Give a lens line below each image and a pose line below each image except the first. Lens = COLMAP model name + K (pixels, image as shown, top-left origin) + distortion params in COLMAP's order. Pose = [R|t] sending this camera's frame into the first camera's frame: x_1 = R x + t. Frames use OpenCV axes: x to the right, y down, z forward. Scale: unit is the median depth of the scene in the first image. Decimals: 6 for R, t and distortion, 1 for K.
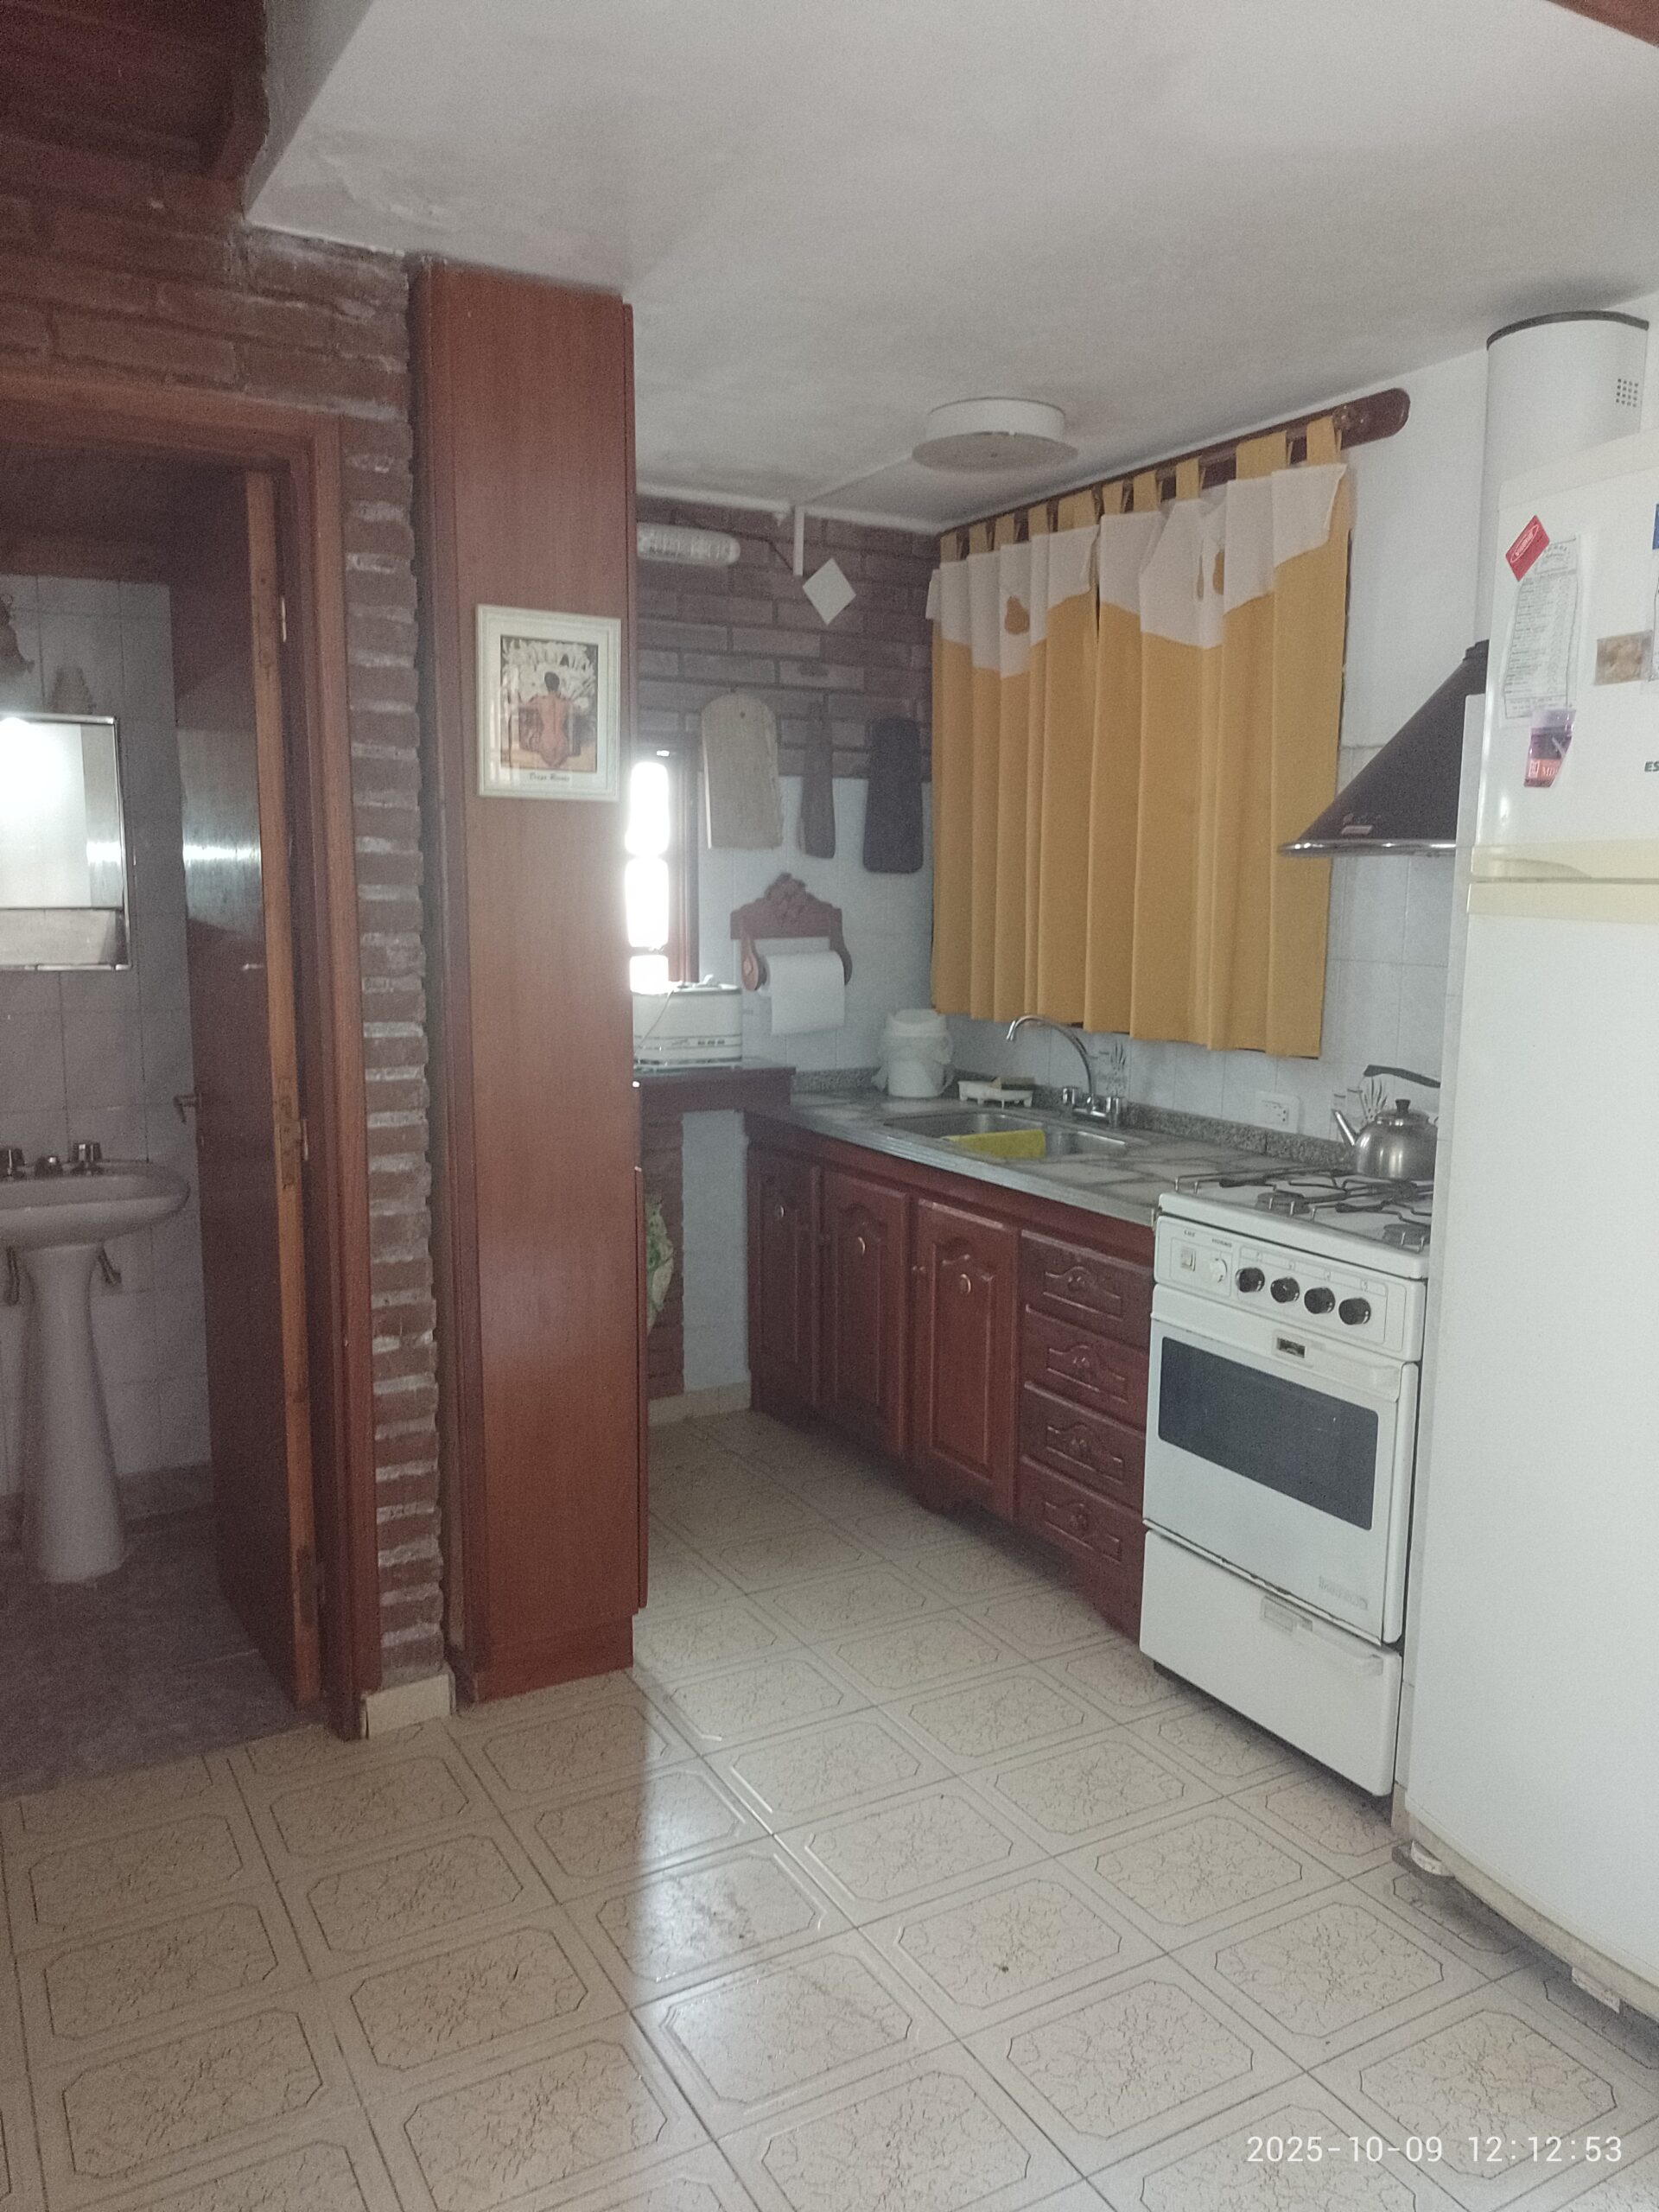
lens RADIAL K [[1655.1, 0, 822.8], [0, 1655.1, 1114.1], [0, 0, 1]] dist [0.053452, -0.059125]
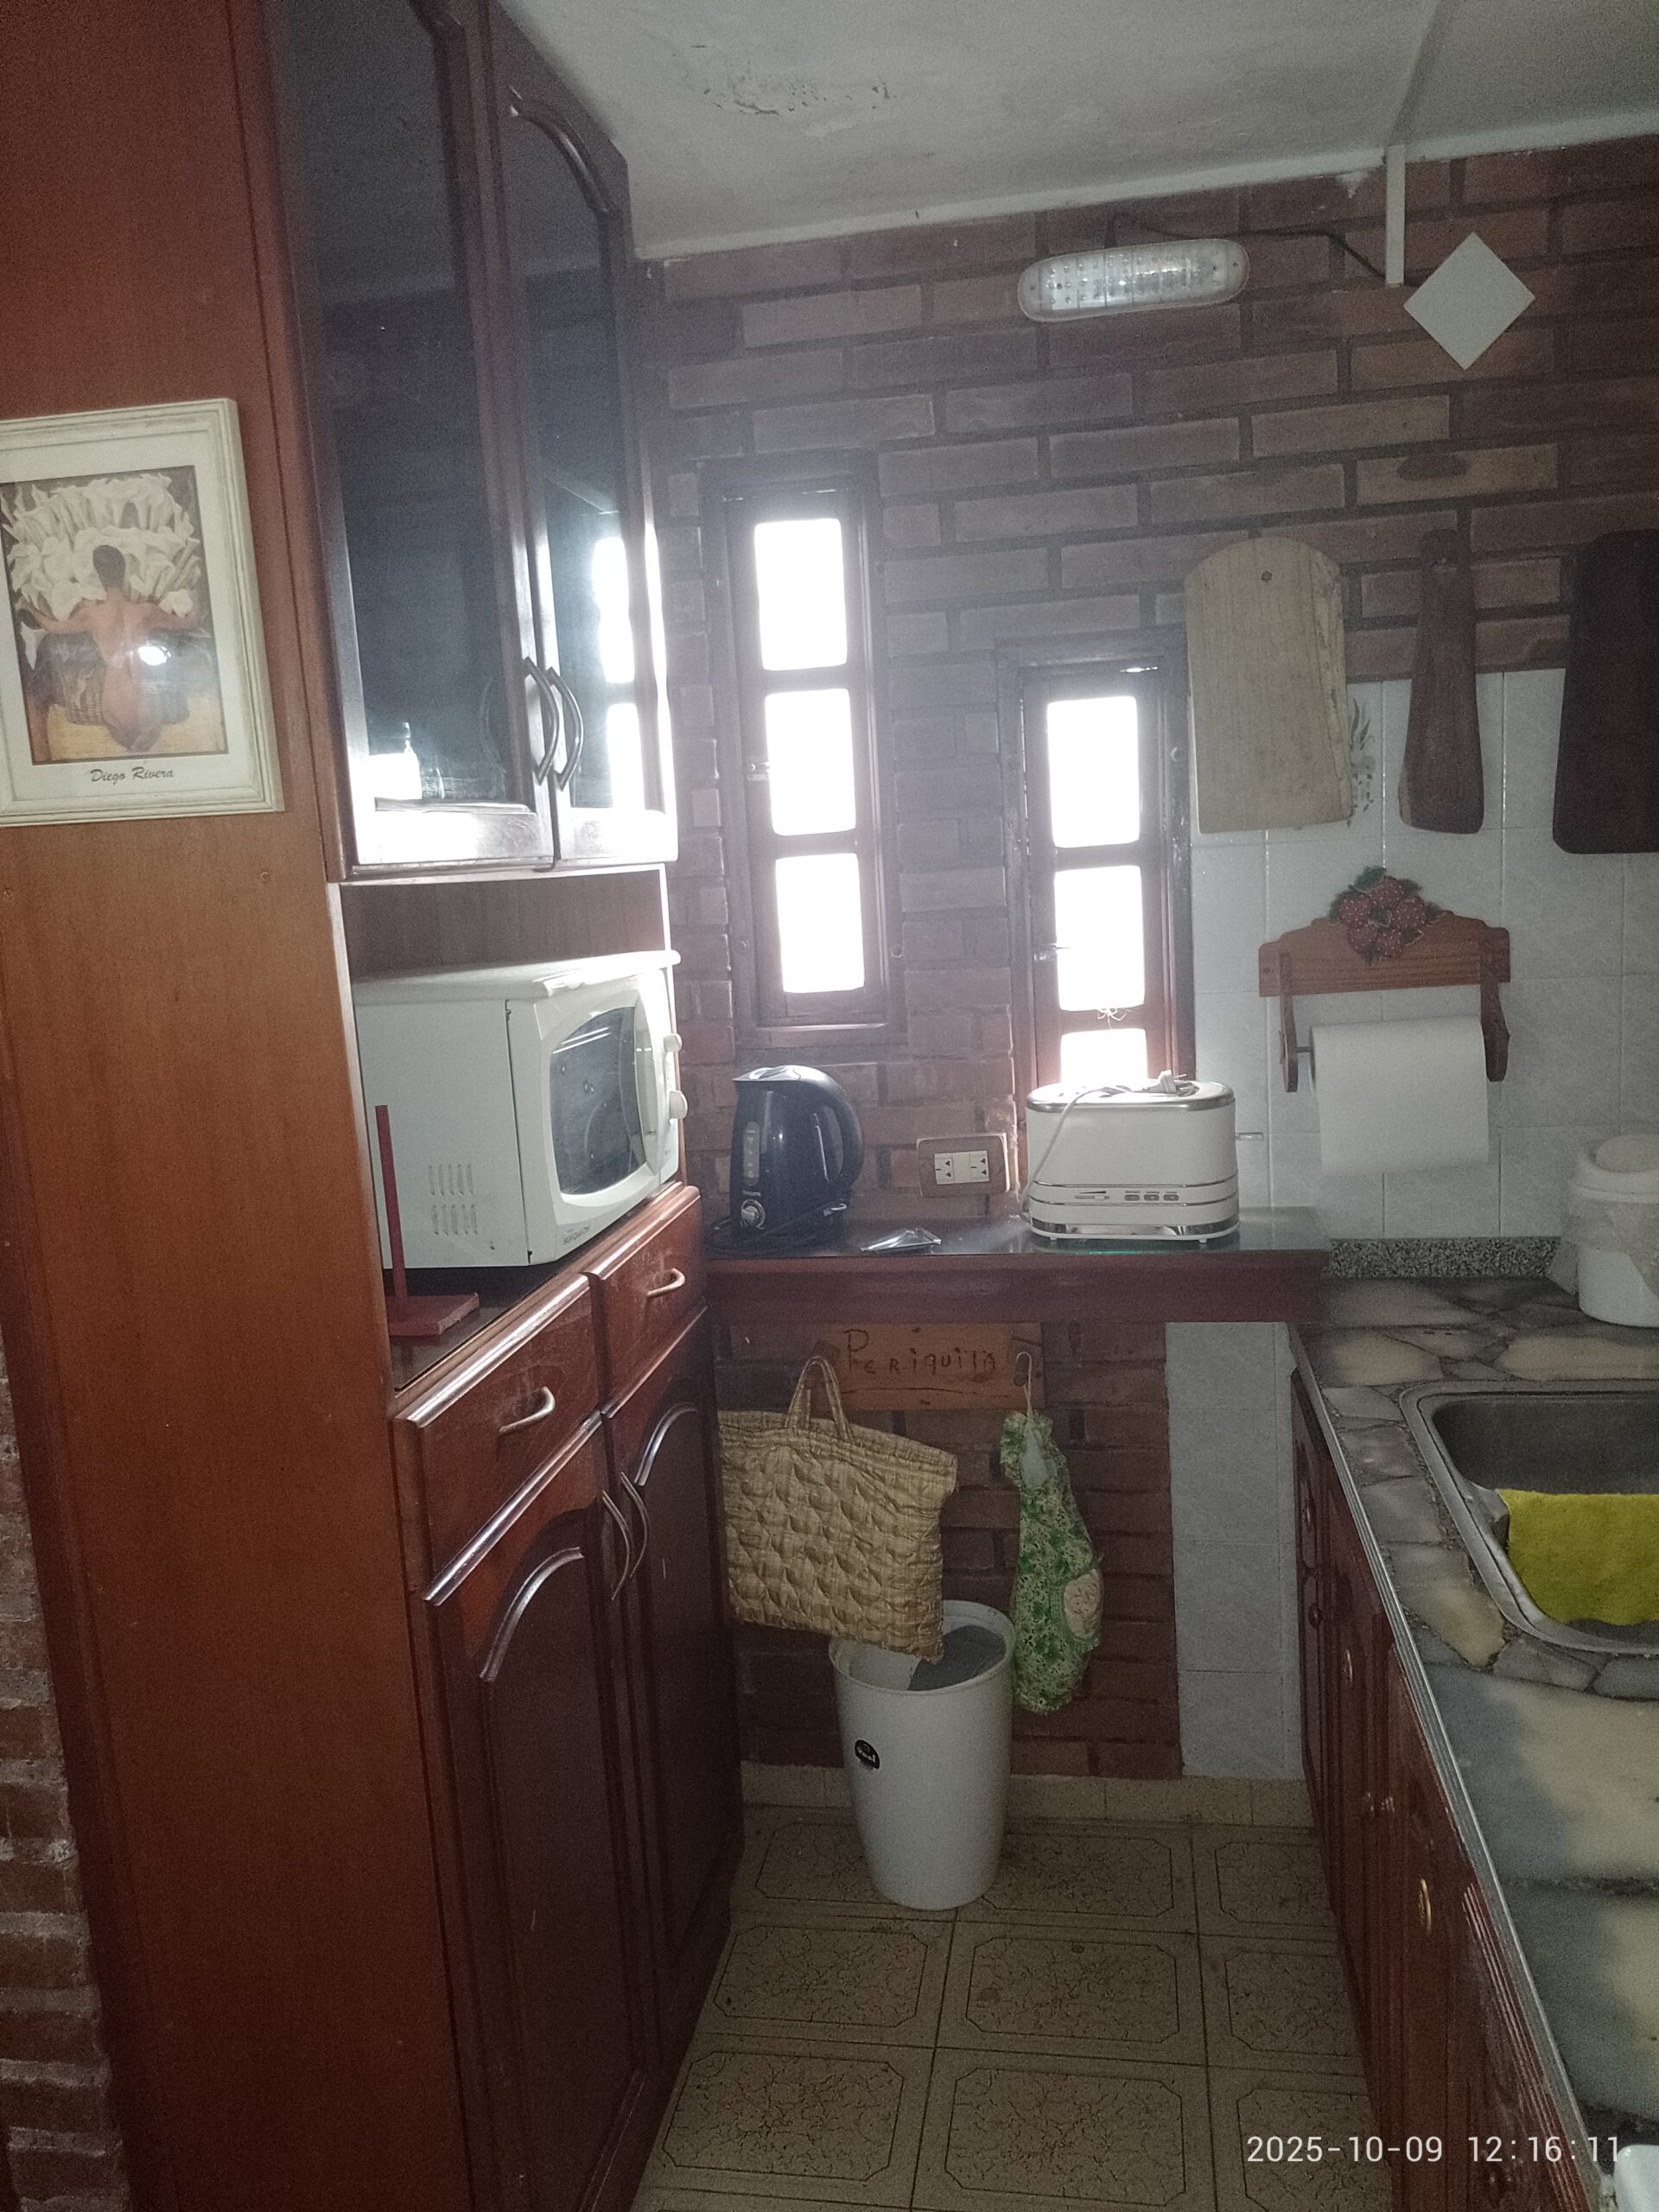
lens RADIAL K [[1655.1, 0, 823.7], [0, 1655.1, 1095.0], [0, 0, 1]] dist [0.053452, -0.059125]
pose [[0.772883, 0.039166, -0.633339, 0.183825], [-0.028432, 0.999228, 0.027097, -0.084007], [0.633911, -0.002935, 0.773400, 0.488270]]
